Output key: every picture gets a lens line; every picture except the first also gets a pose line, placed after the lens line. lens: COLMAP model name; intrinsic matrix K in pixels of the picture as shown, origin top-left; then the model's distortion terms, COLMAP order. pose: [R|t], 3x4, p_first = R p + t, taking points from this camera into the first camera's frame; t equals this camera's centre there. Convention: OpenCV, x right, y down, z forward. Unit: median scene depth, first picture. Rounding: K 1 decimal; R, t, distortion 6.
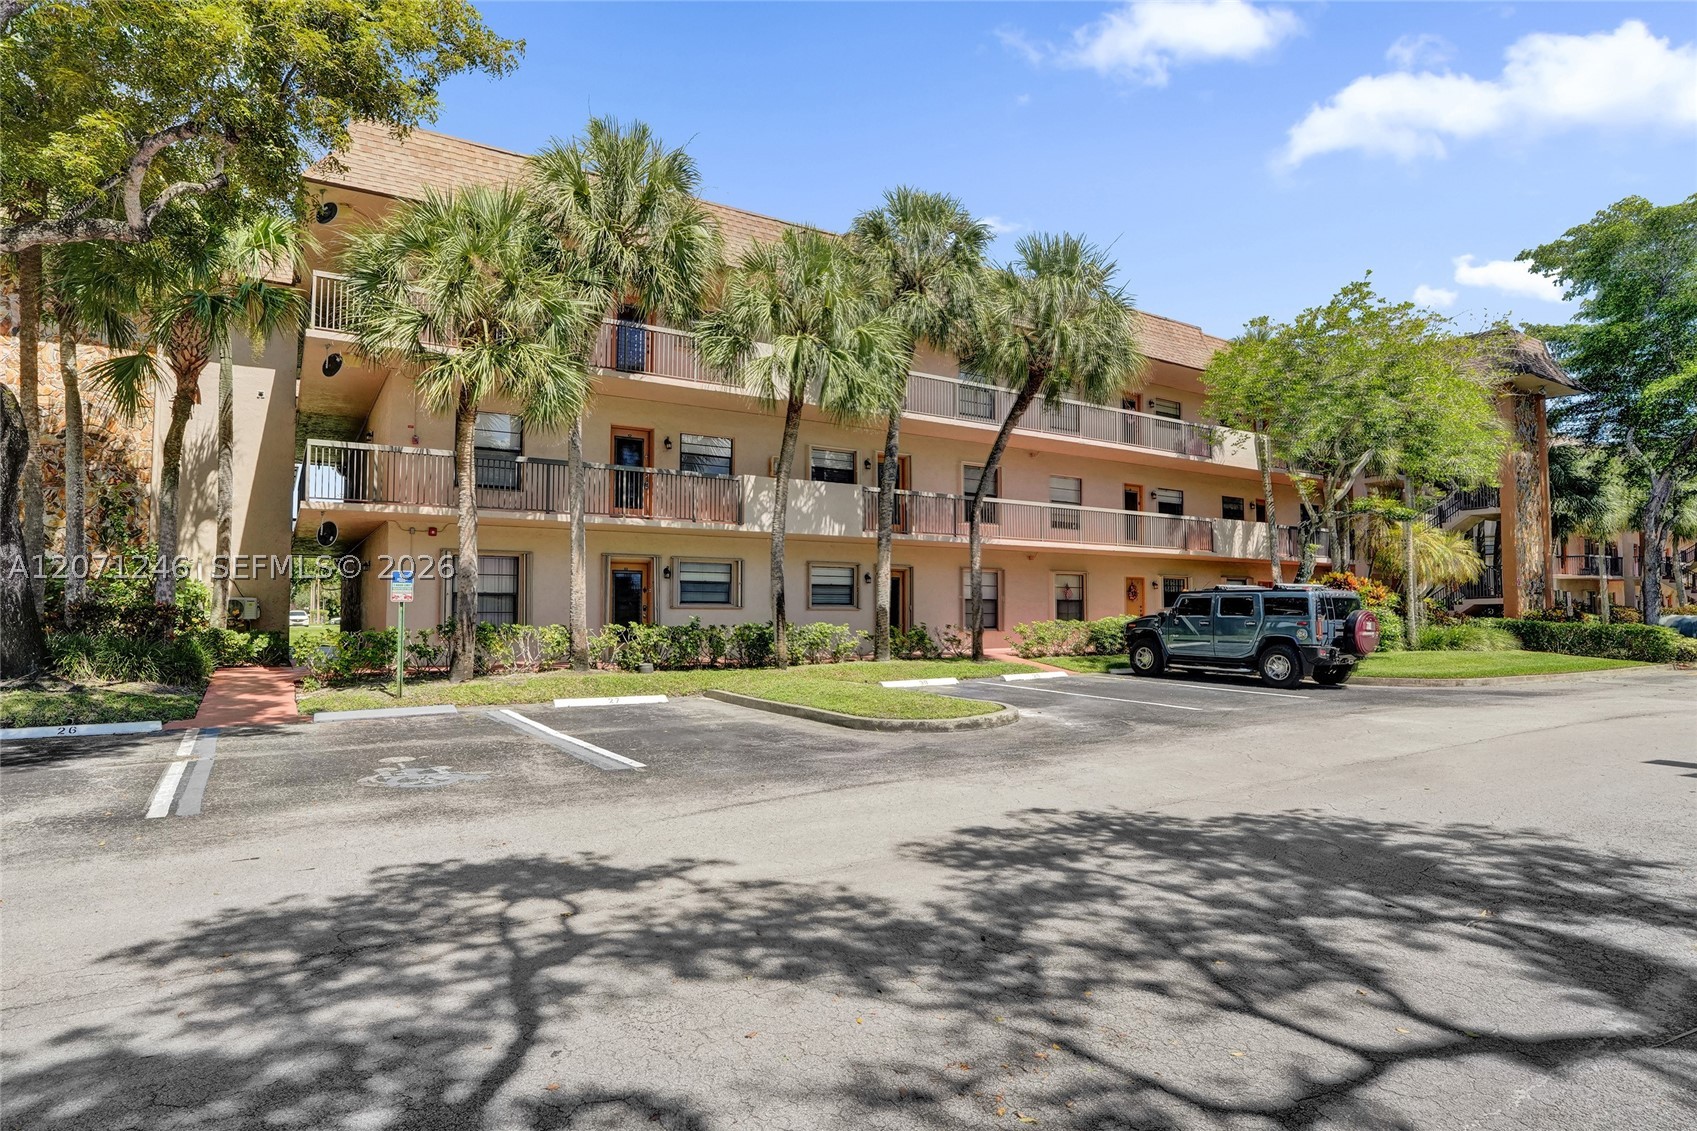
lens RADIAL K [[925.6, 0, 848.5], [0, 925.6, 565.5], [0, 0, 1]] dist [-0.051495, 0.000646]
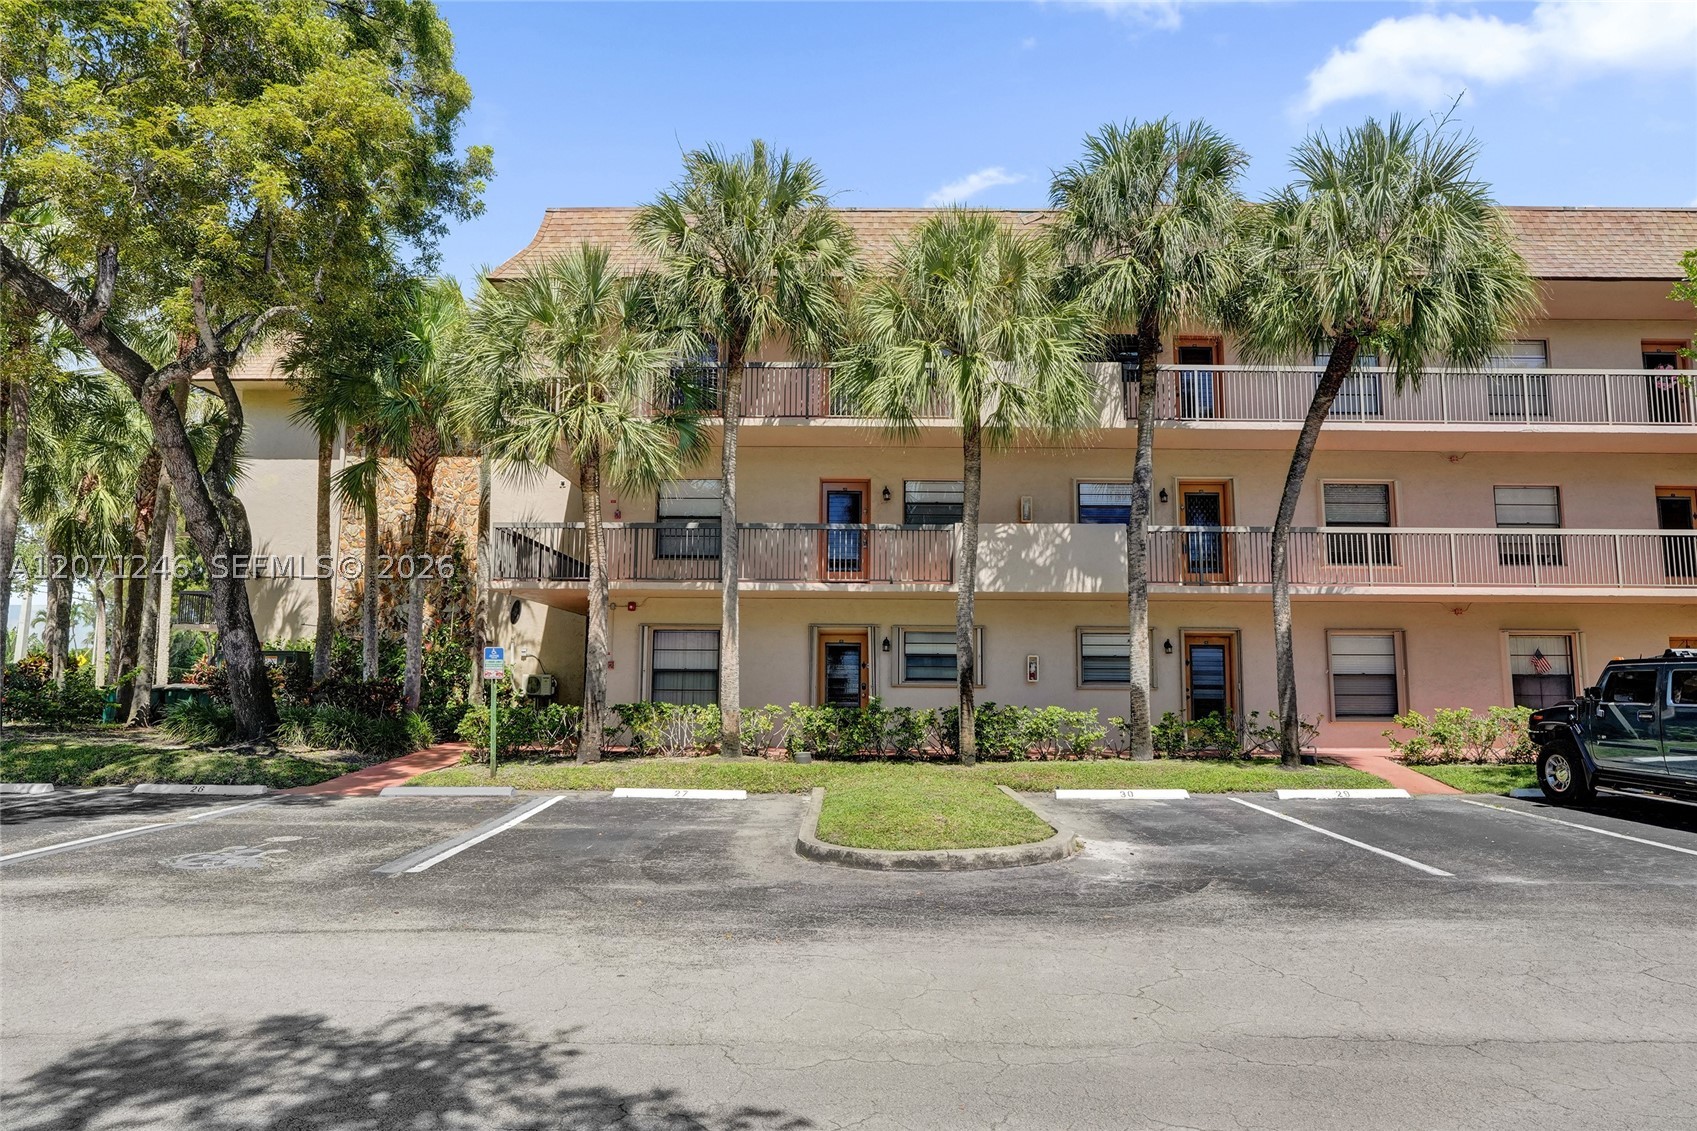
lens RADIAL K [[1016.9, 0, 848.5], [0, 1016.9, 565.5], [0, 0, 1]] dist [-0.053304, 0.028844]
pose [[0.832230, -0.059695, -0.551207, 0.301788], [0.020034, 0.996775, -0.077702, 0.007181], [0.554068, 0.053623, 0.830743, 0.203598]]
